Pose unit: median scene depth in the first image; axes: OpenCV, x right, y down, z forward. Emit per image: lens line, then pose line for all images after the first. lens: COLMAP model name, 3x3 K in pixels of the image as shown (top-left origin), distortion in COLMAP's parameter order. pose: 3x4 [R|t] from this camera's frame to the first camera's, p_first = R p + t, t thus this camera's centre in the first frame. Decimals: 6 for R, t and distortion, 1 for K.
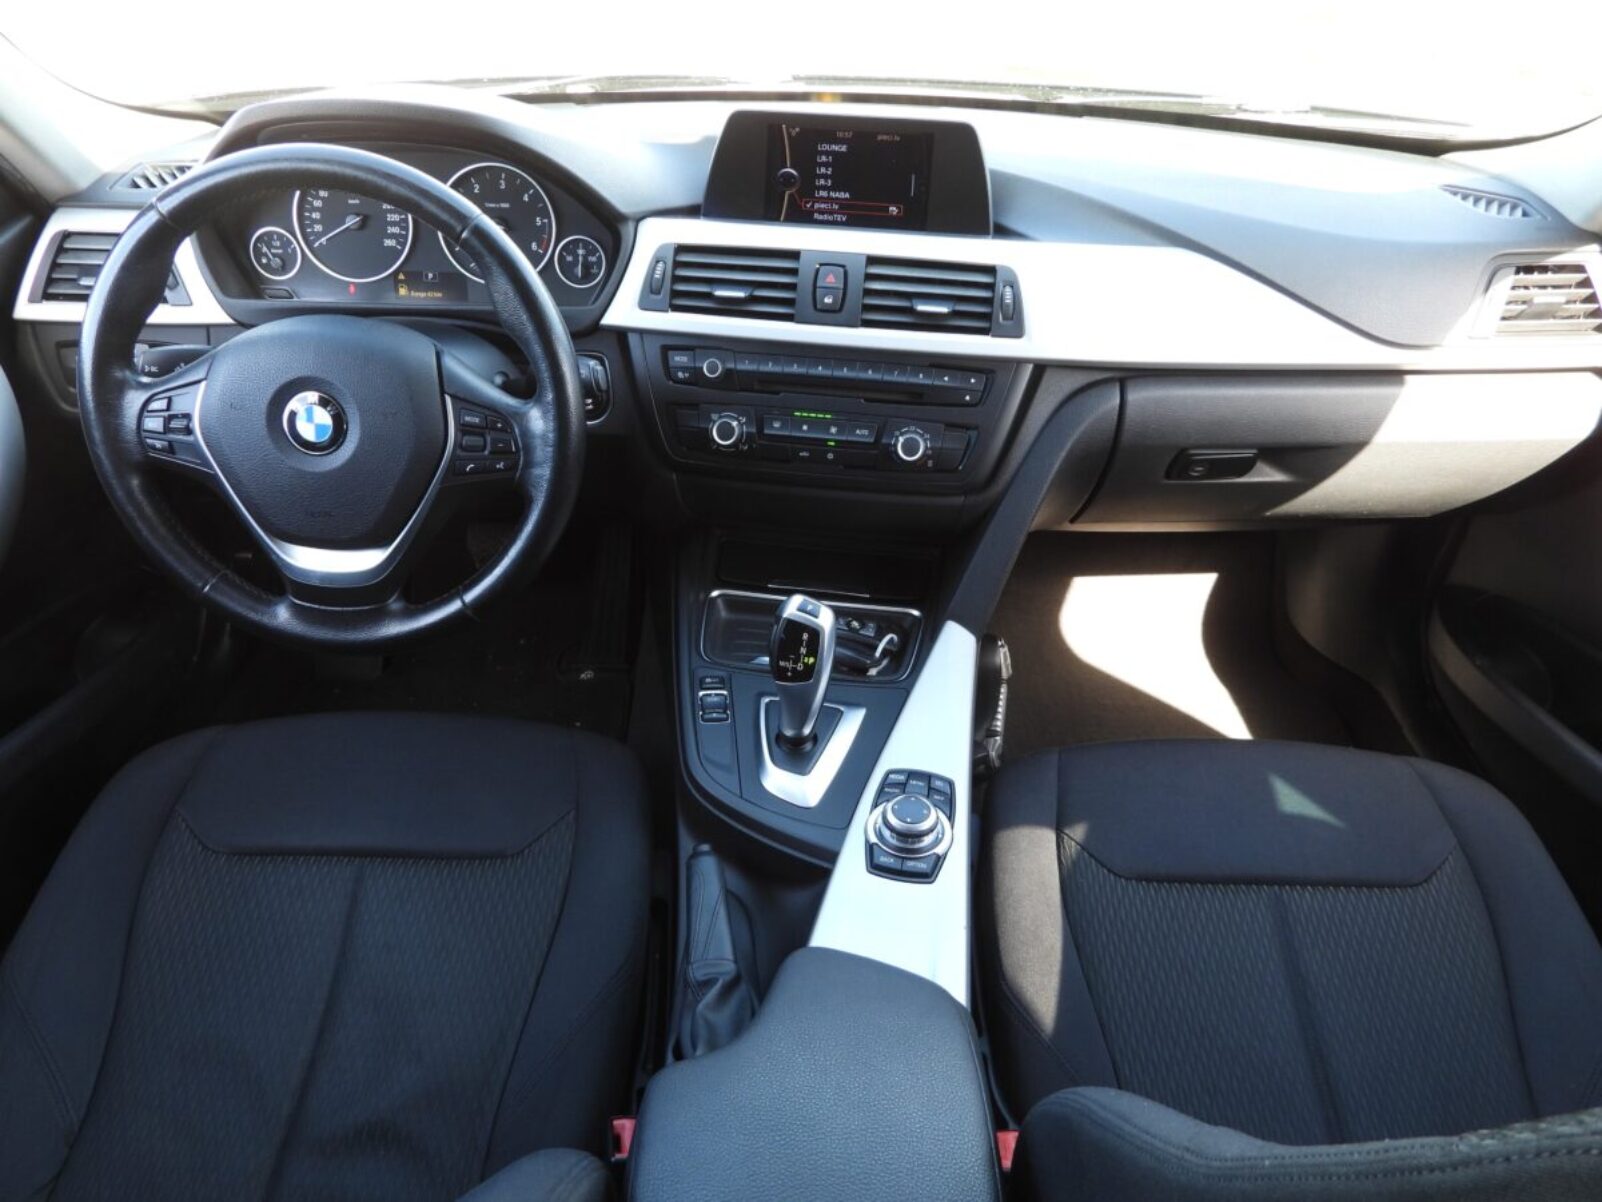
lens RADIAL K [[1165.4, 0, 801.0], [0, 1165.4, 601.0], [0, 0, 1]] dist [-0.008480, 0.008147]
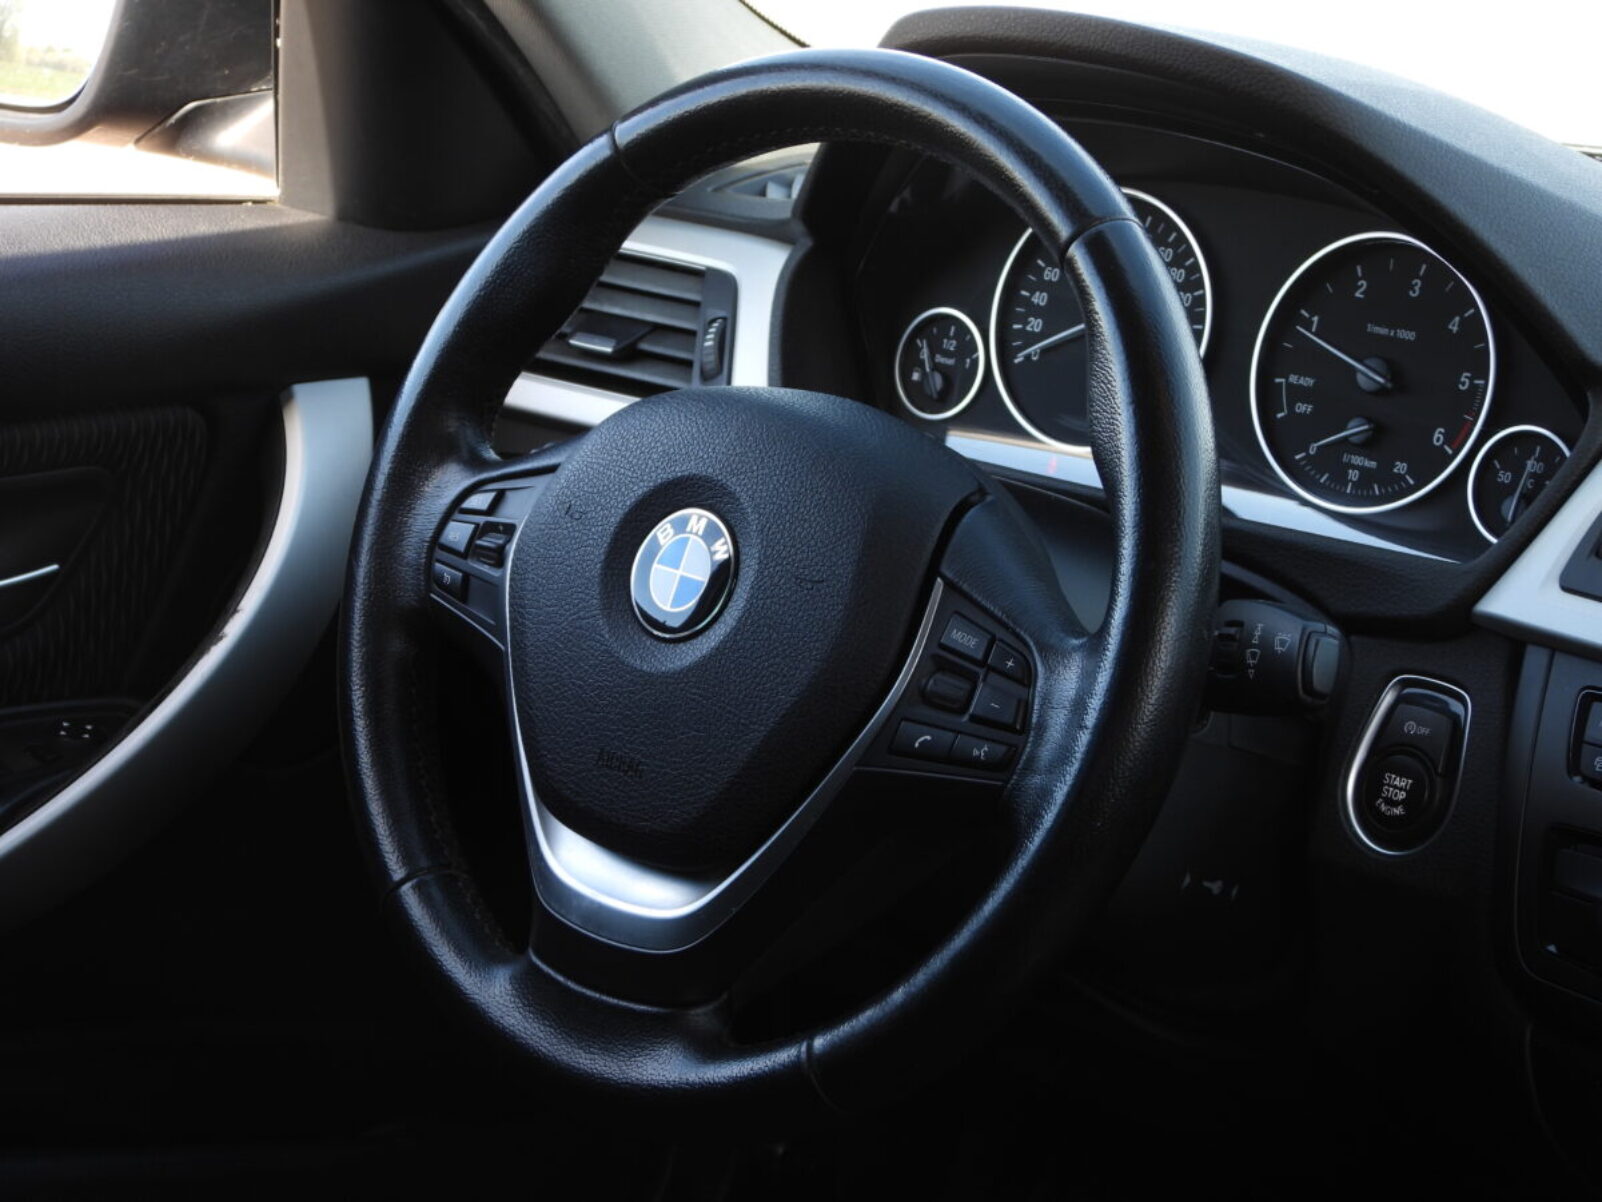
lens RADIAL K [[4074.5, 0, 801.0], [0, 4074.5, 601.0], [0, 0, 1]] dist [0.010348, 0.151977]
pose [[0.749760, 0.174961, -0.638160, 0.552988], [-0.416790, 0.873926, -0.250078, 0.204944], [0.513951, 0.453477, 0.728157, -0.128924]]
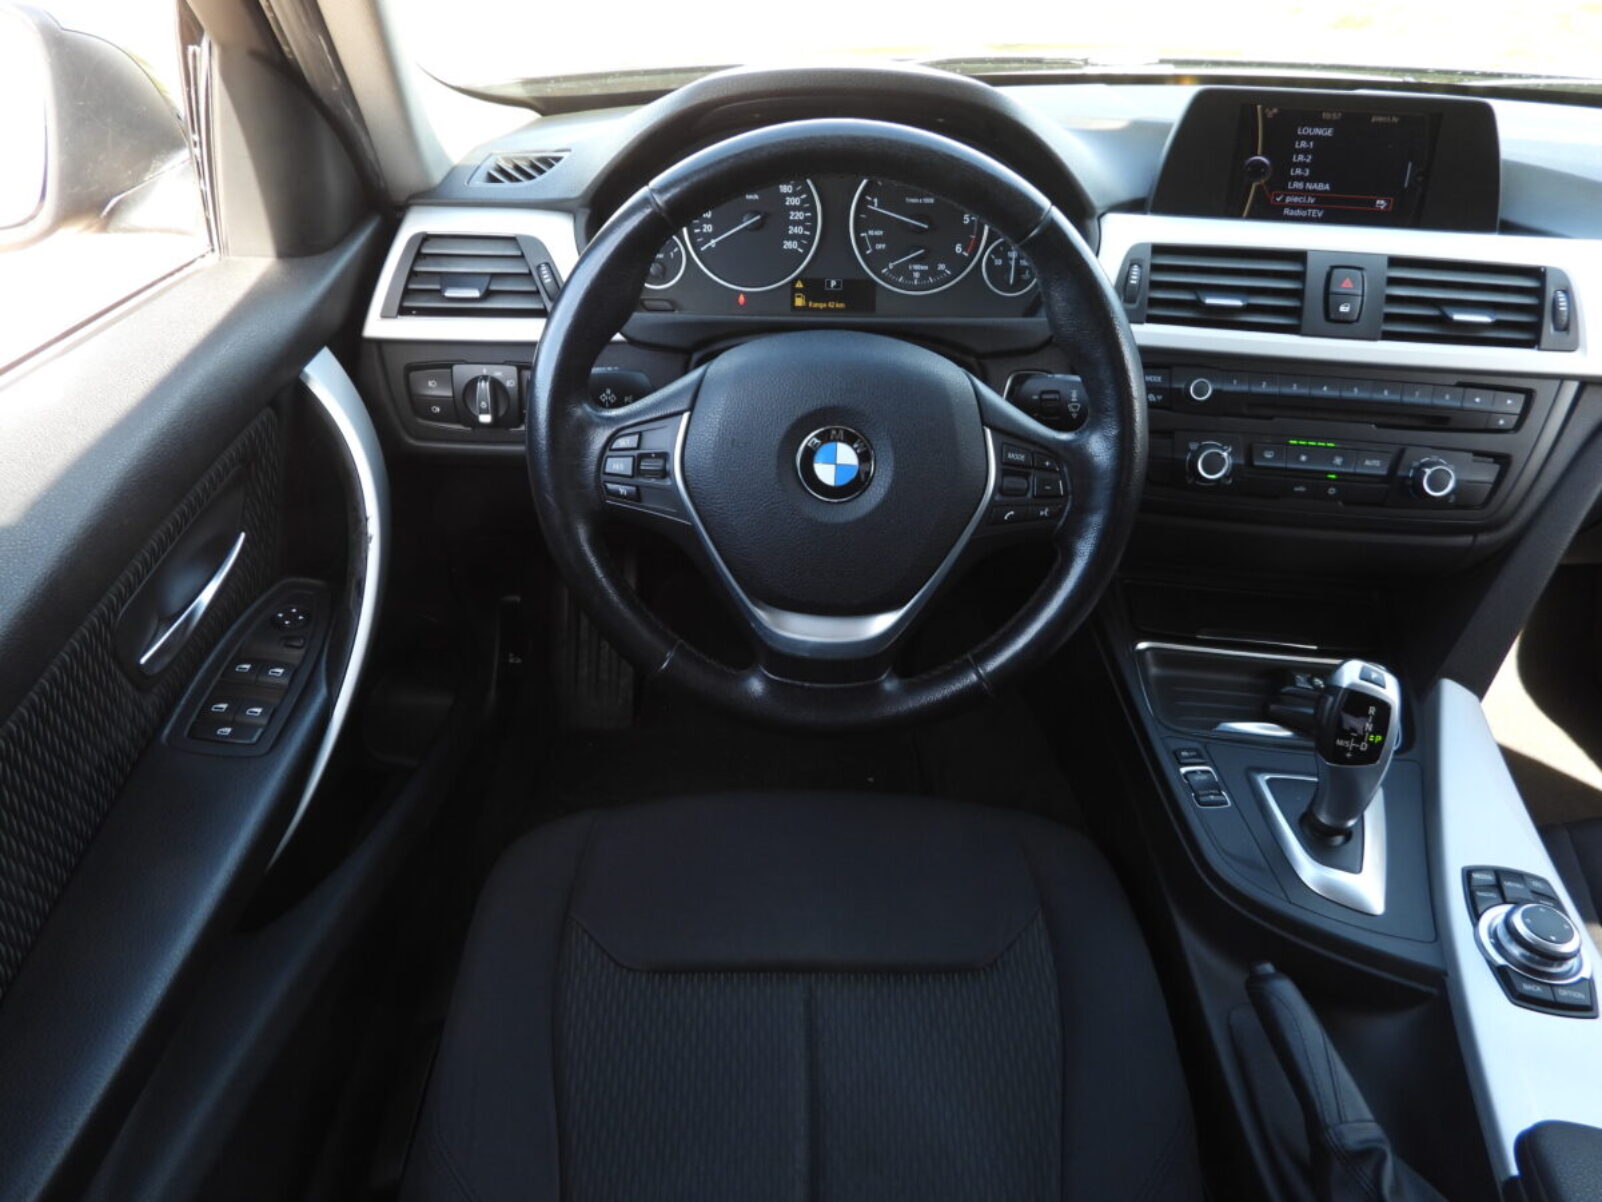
lens RADIAL K [[1138.4, 0, 801.0], [0, 1138.4, 601.0], [0, 0, 1]] dist [-0.005532, 0.000752]
pose [[0.999854, -0.010985, 0.013078, -0.382148], [0.011021, 0.999936, -0.002685, -0.046419], [-0.013048, 0.002829, 0.999911, 0.173610]]
